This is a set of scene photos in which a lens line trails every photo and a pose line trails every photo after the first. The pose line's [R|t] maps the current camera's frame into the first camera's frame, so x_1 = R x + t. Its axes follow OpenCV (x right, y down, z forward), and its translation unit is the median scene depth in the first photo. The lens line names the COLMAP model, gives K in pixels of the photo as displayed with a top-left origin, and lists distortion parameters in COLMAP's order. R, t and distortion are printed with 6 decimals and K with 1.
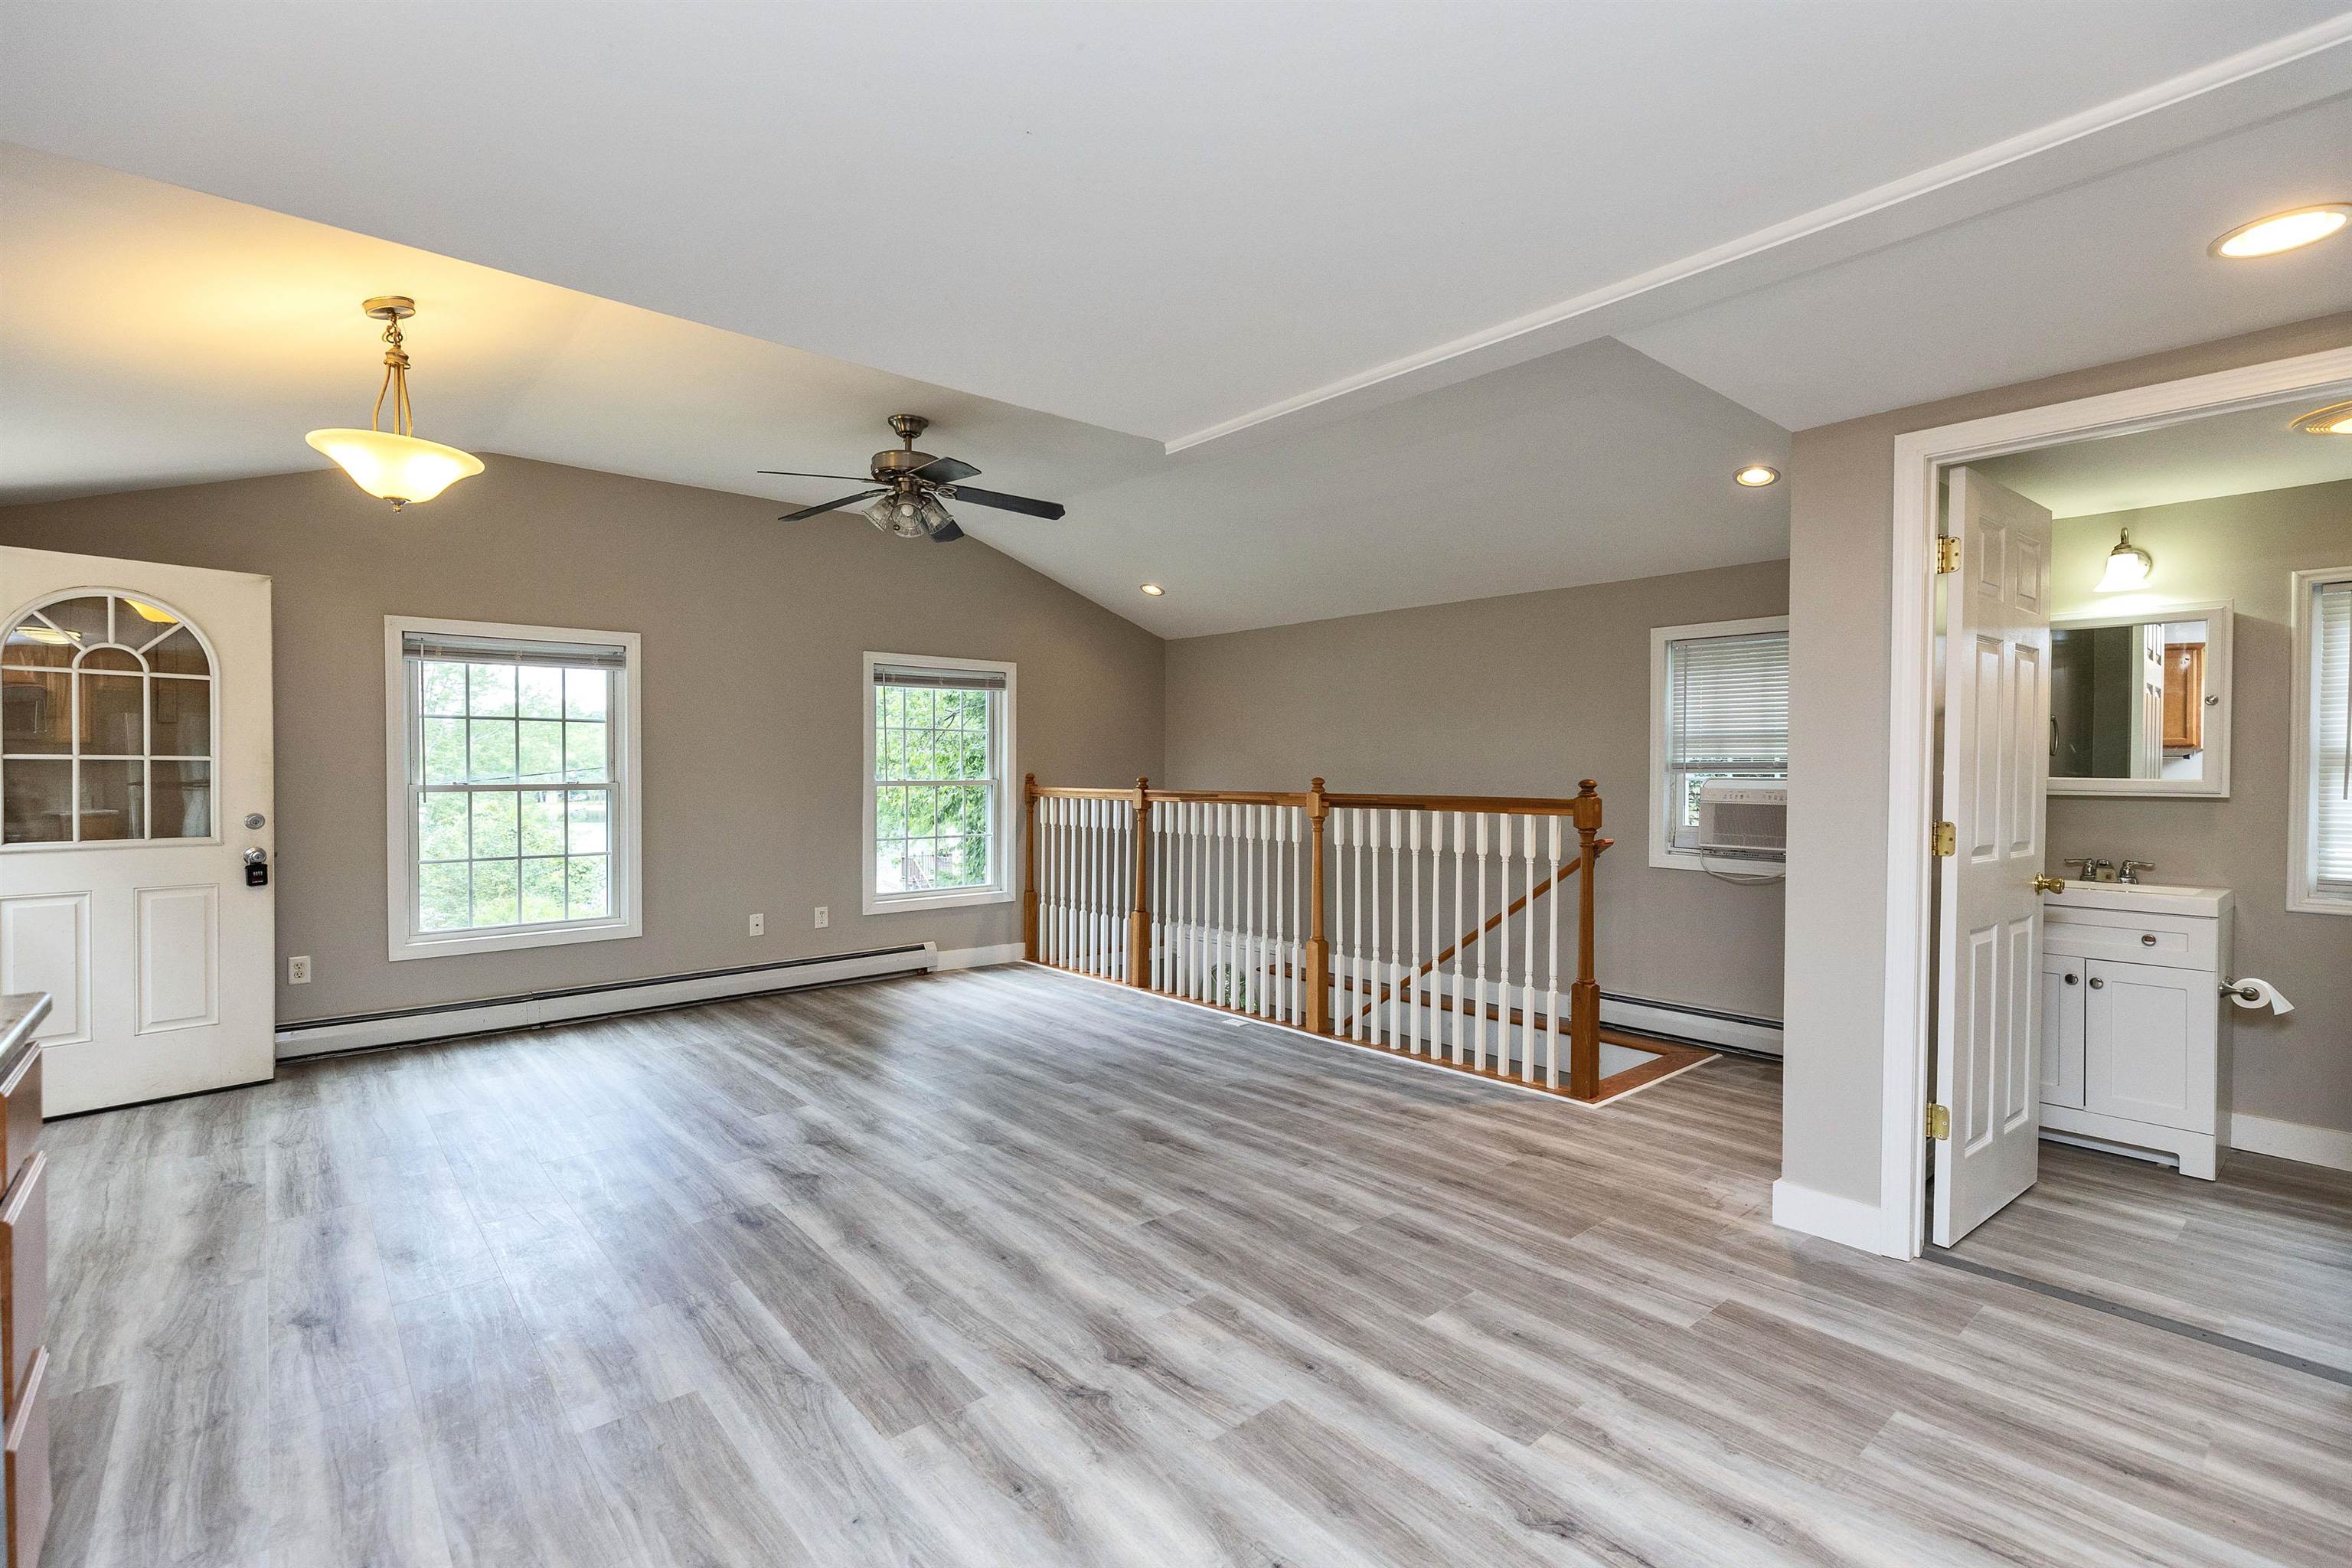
lens RADIAL K [[1048.0, 0, 1163.5], [0, 1048.0, 781.4], [0, 0, 1]] dist [0.005725, -0.002162]
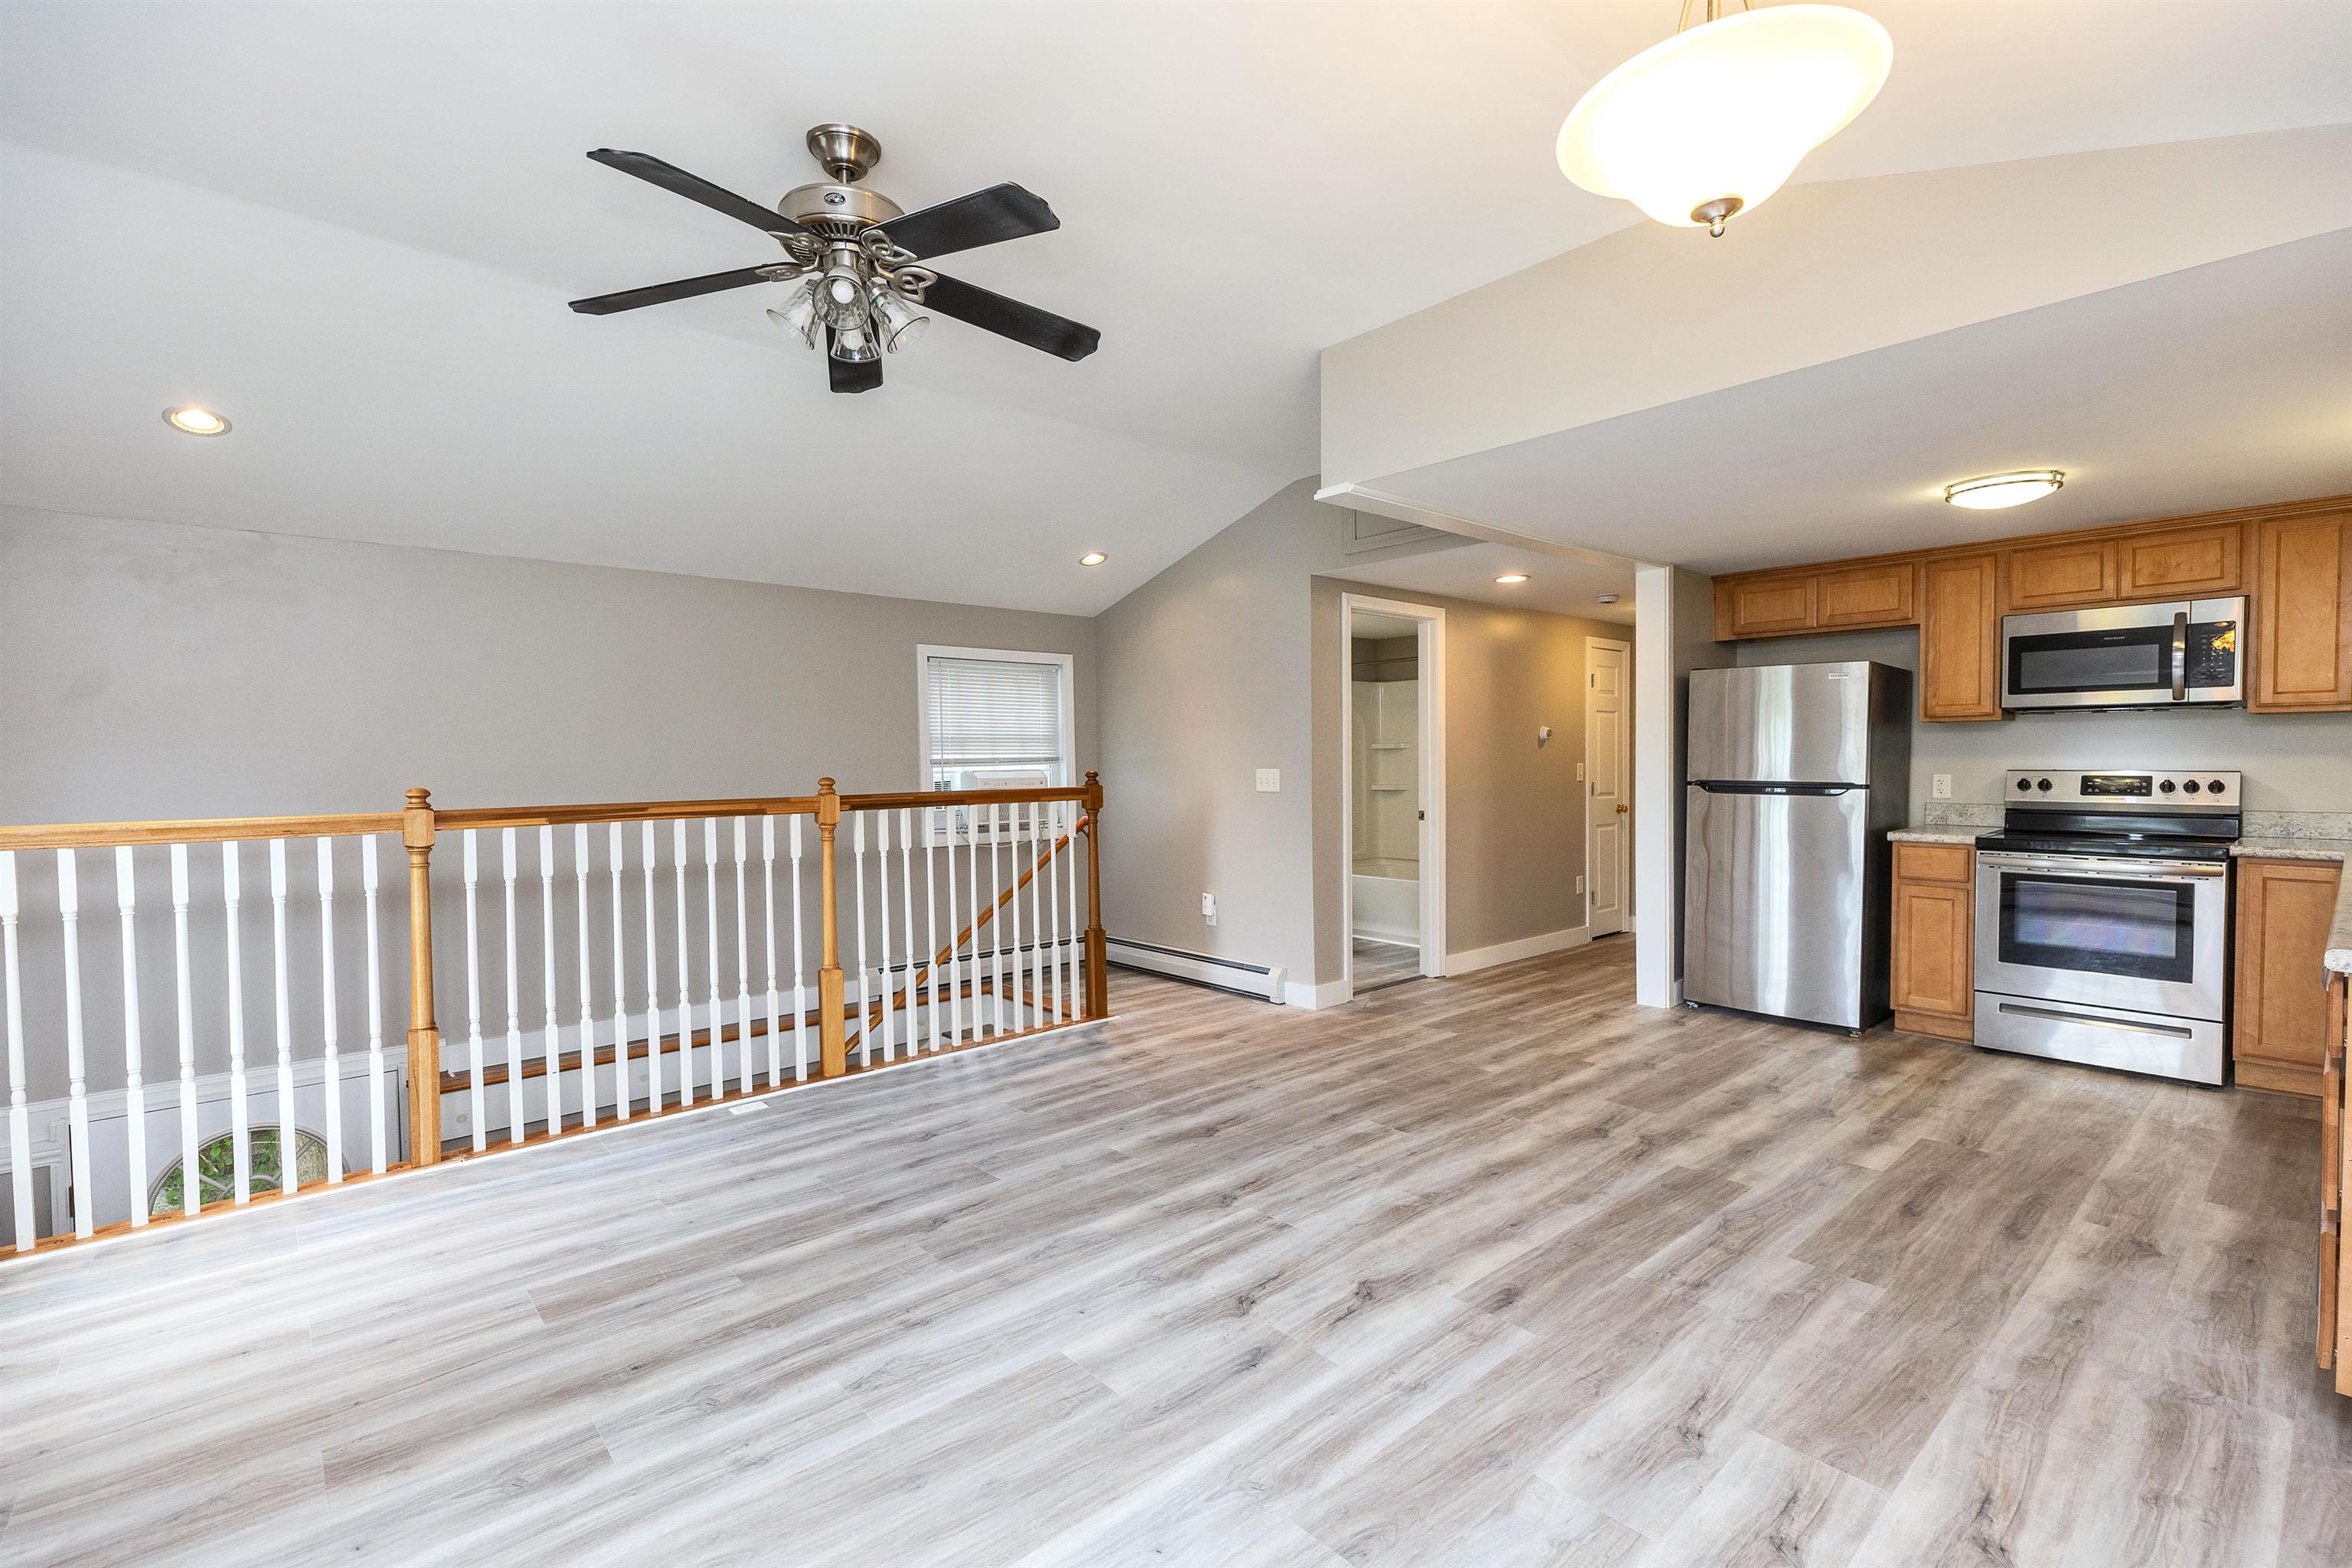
lens RADIAL K [[1048.0, 0, 1169.9], [0, 1048.0, 800.5], [0, 0, 1]] dist [0.005725, -0.002162]
pose [[-0.006377, -0.041509, 0.999118, -1.017978], [0.025896, 0.998796, 0.041661, -0.019270], [-0.999644, 0.026139, -0.005294, 1.054675]]
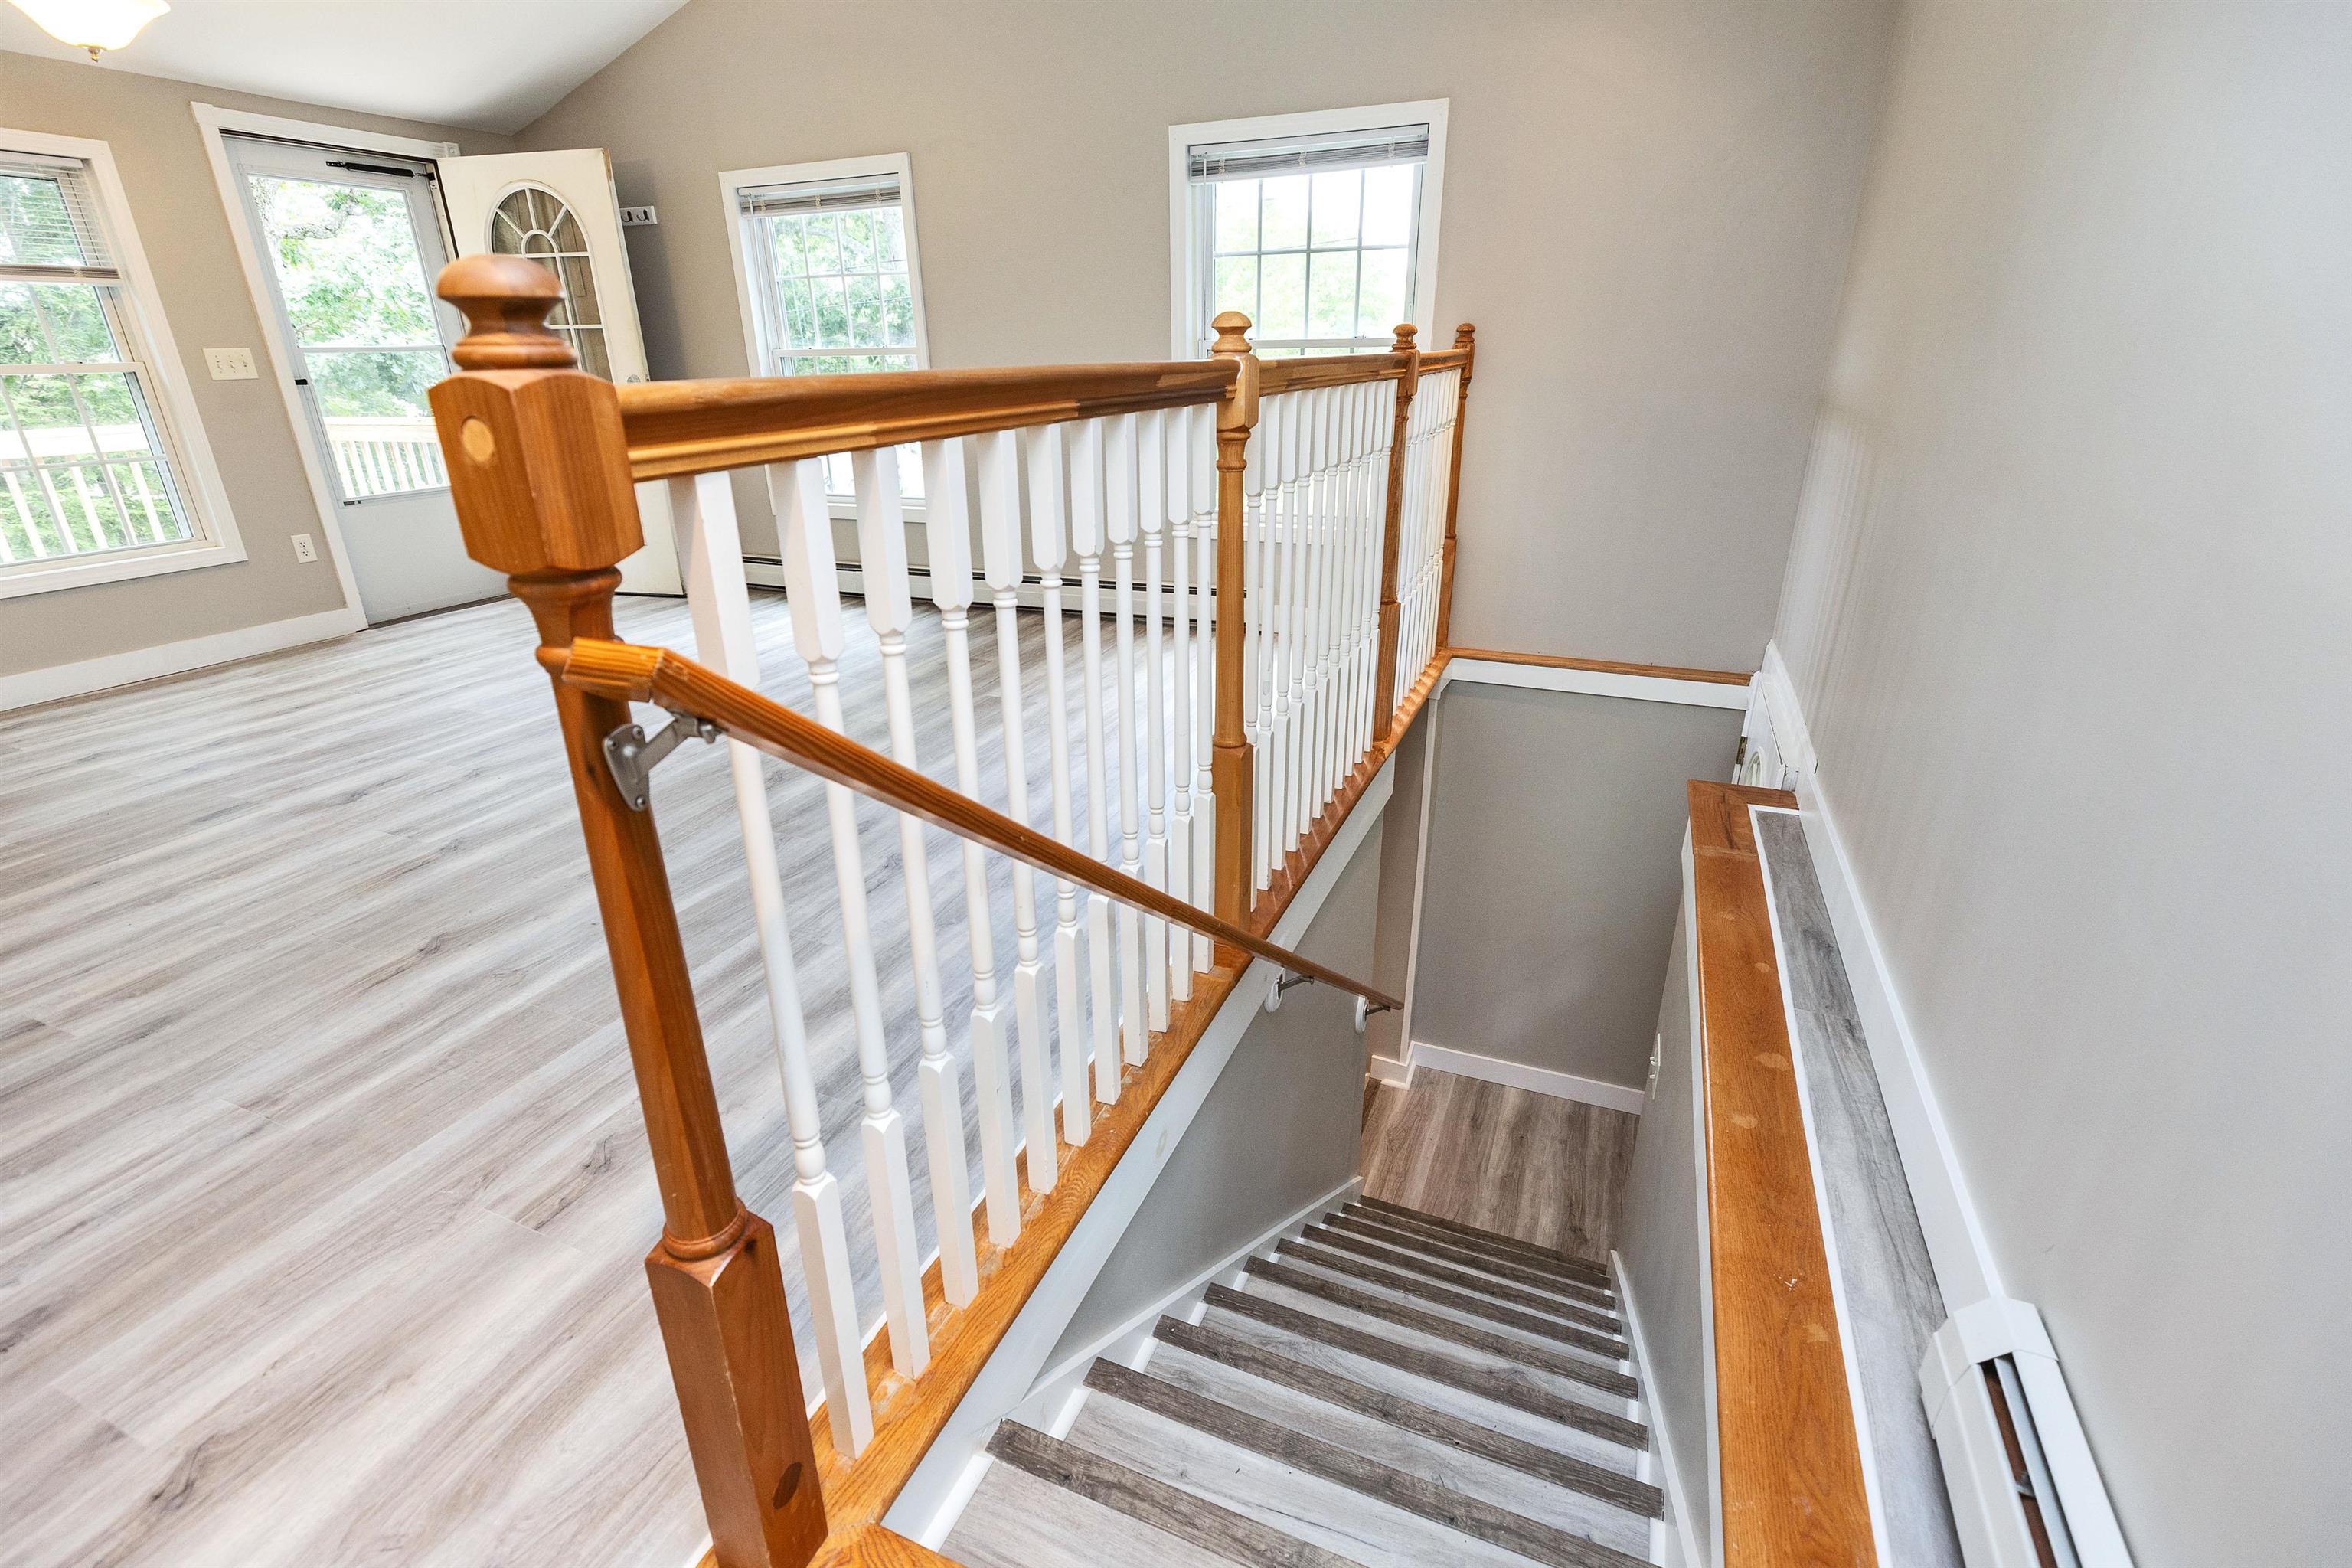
lens RADIAL K [[1048.0, 0, 1177.7], [0, 1048.0, 786.2], [0, 0, 1]] dist [0.005725, -0.002162]
pose [[0.448885, 0.337781, -0.827289, 0.704177], [0.004231, 0.924990, 0.379968, 0.012895], [0.893580, -0.174062, 0.413785, 1.176420]]
